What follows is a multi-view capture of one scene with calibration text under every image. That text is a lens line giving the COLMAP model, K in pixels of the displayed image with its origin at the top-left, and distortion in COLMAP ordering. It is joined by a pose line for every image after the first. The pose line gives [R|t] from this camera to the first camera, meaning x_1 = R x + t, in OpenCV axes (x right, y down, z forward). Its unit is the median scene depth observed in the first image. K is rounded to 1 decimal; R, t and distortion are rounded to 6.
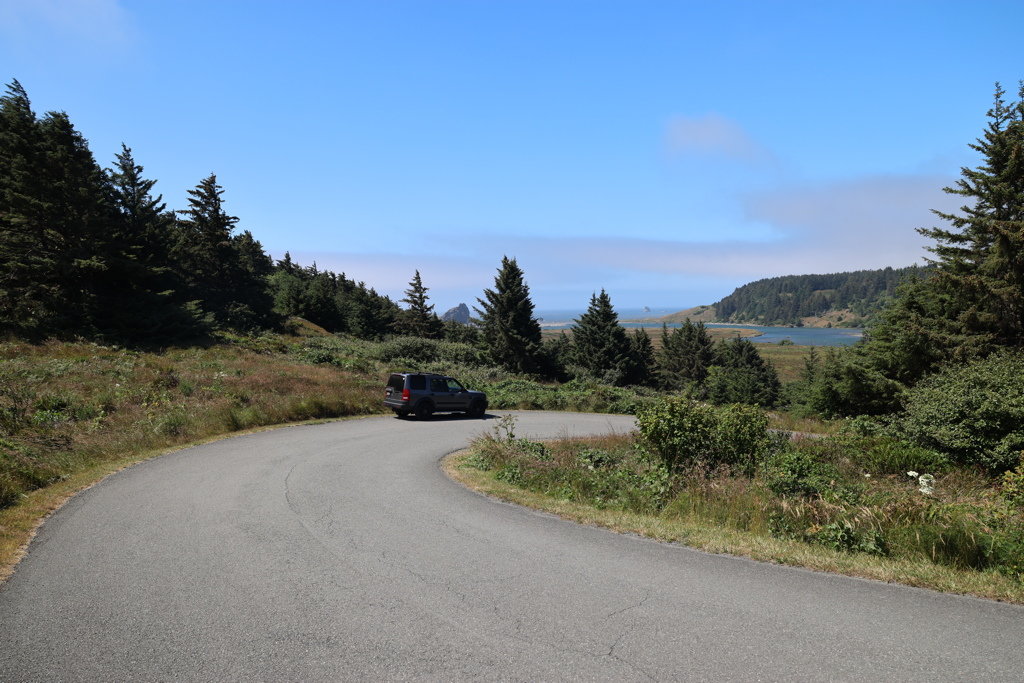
lens RADIAL K [[690.8, 0, 512.0], [0, 690.8, 341.5], [0, 0, 1]] dist [-0.112434, 0.081674]
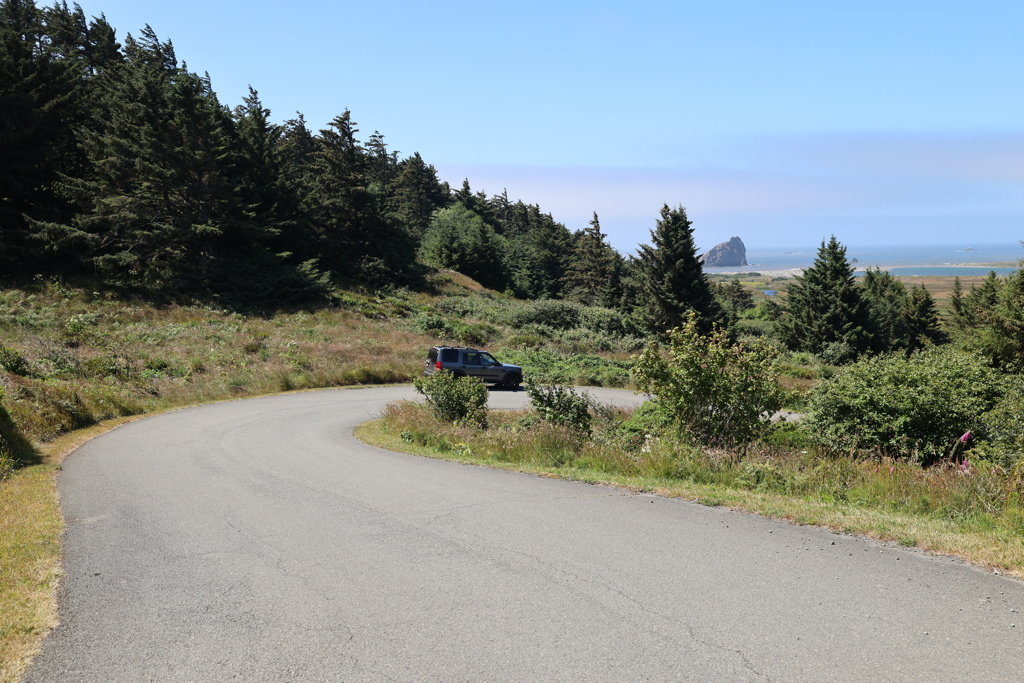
lens RADIAL K [[974.9, 0, 512.0], [0, 974.9, 341.5], [0, 0, 1]] dist [-0.016130, 0.005993]
pose [[0.954848, 0.030508, -0.295524, 0.183244], [-0.014786, 0.998361, 0.055292, -0.022666], [0.296727, -0.048426, 0.953734, -0.206039]]
